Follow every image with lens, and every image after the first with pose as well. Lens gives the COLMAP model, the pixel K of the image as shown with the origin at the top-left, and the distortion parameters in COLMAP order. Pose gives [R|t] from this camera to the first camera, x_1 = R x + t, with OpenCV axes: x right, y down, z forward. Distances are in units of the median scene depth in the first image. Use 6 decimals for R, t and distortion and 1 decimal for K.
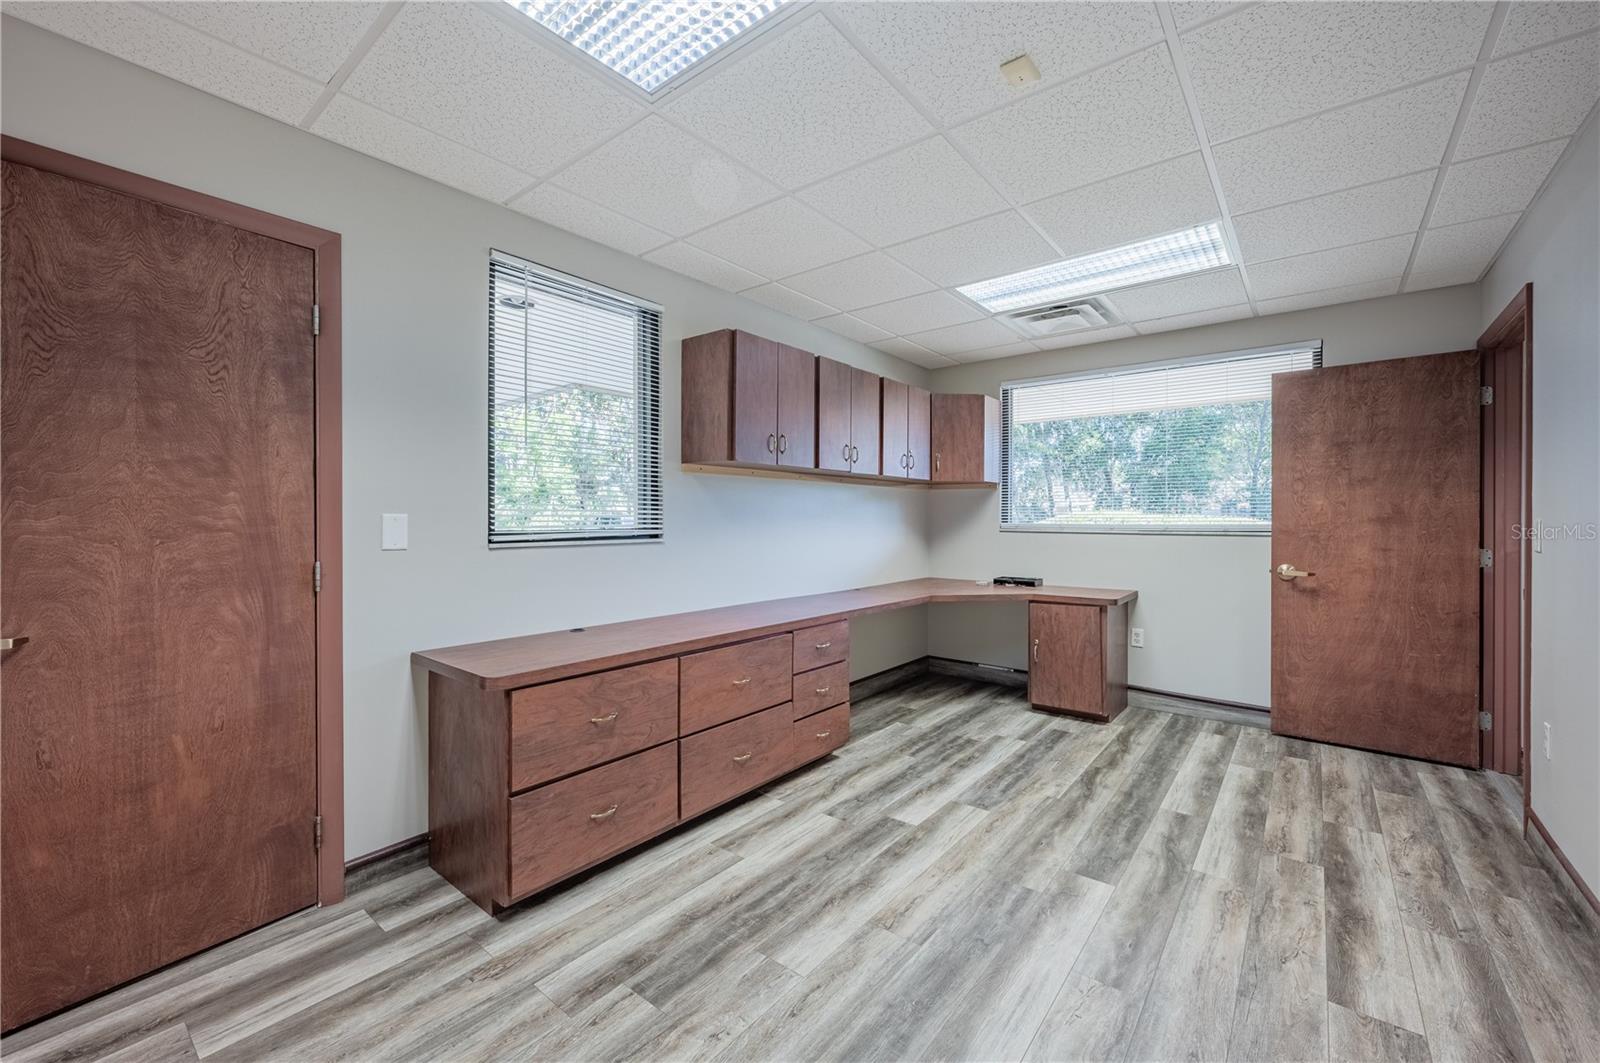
lens RADIAL K [[659.3, 0, 797.2], [0, 659.3, 520.6], [0, 0, 1]] dist [-0.001605, 0.000994]
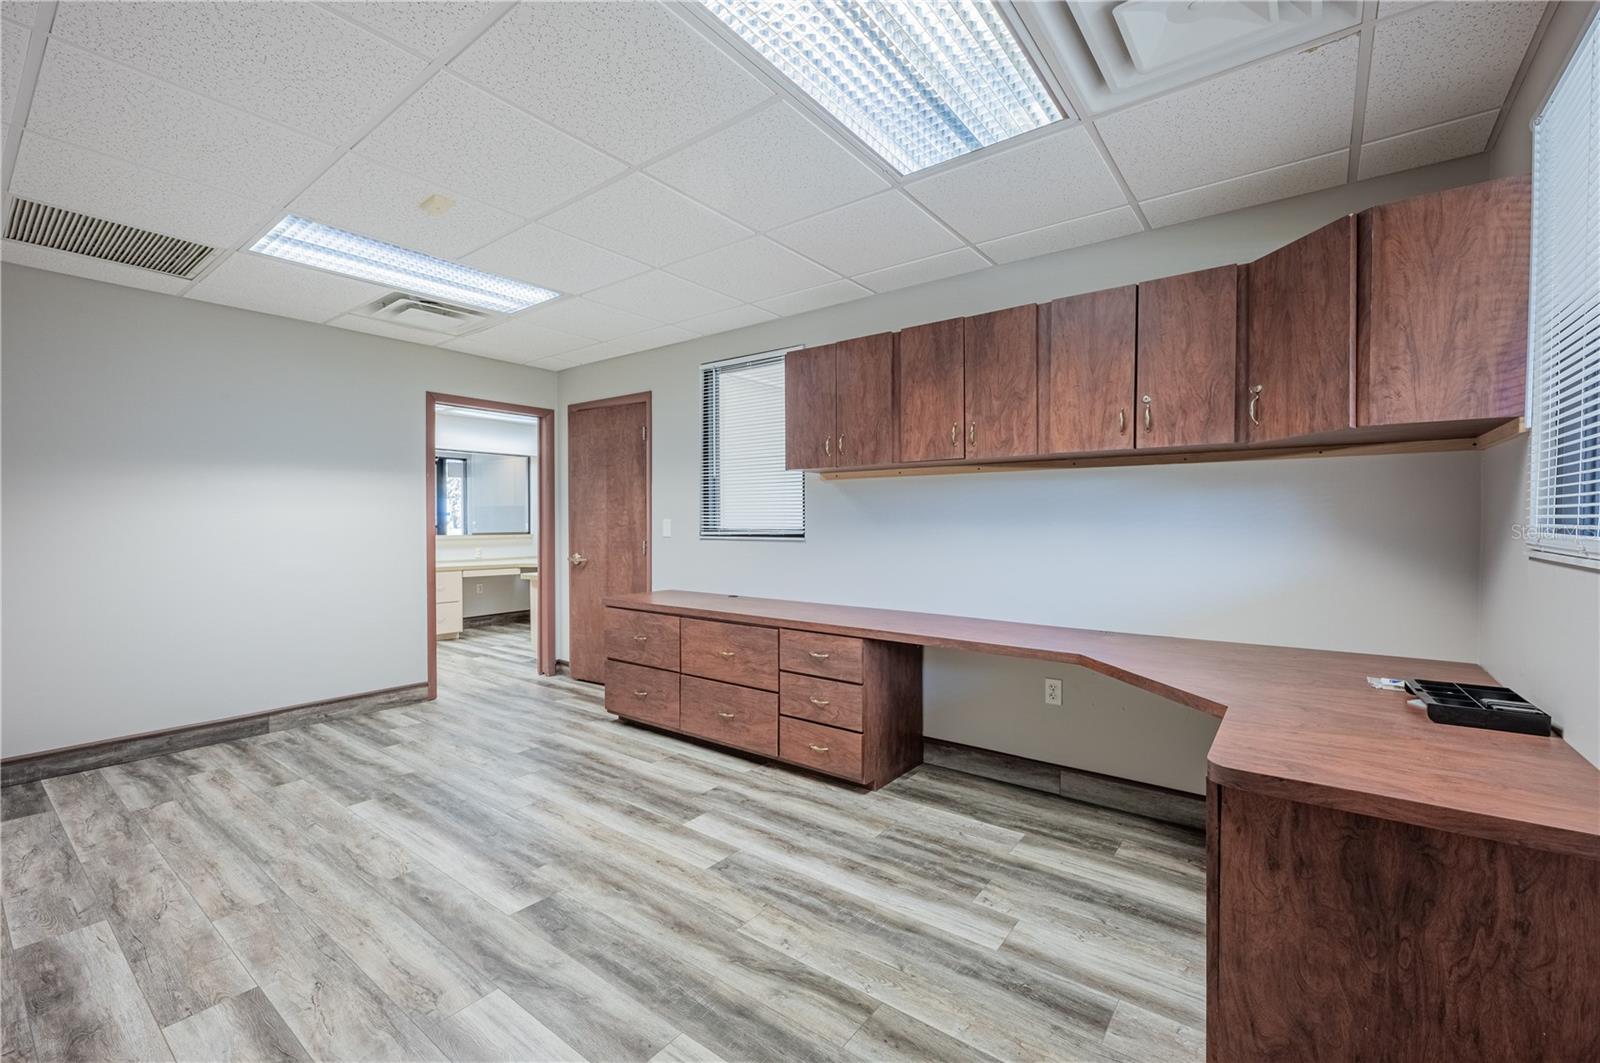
lens RADIAL K [[659.3, 0, 832.9], [0, 659.3, 534.2], [0, 0, 1]] dist [-0.001605, 0.000994]
pose [[0.047554, 0.018234, -0.998702, 1.144899], [-0.002914, 0.999832, 0.018116, -0.001876], [0.998864, 0.002049, 0.047599, 1.133835]]
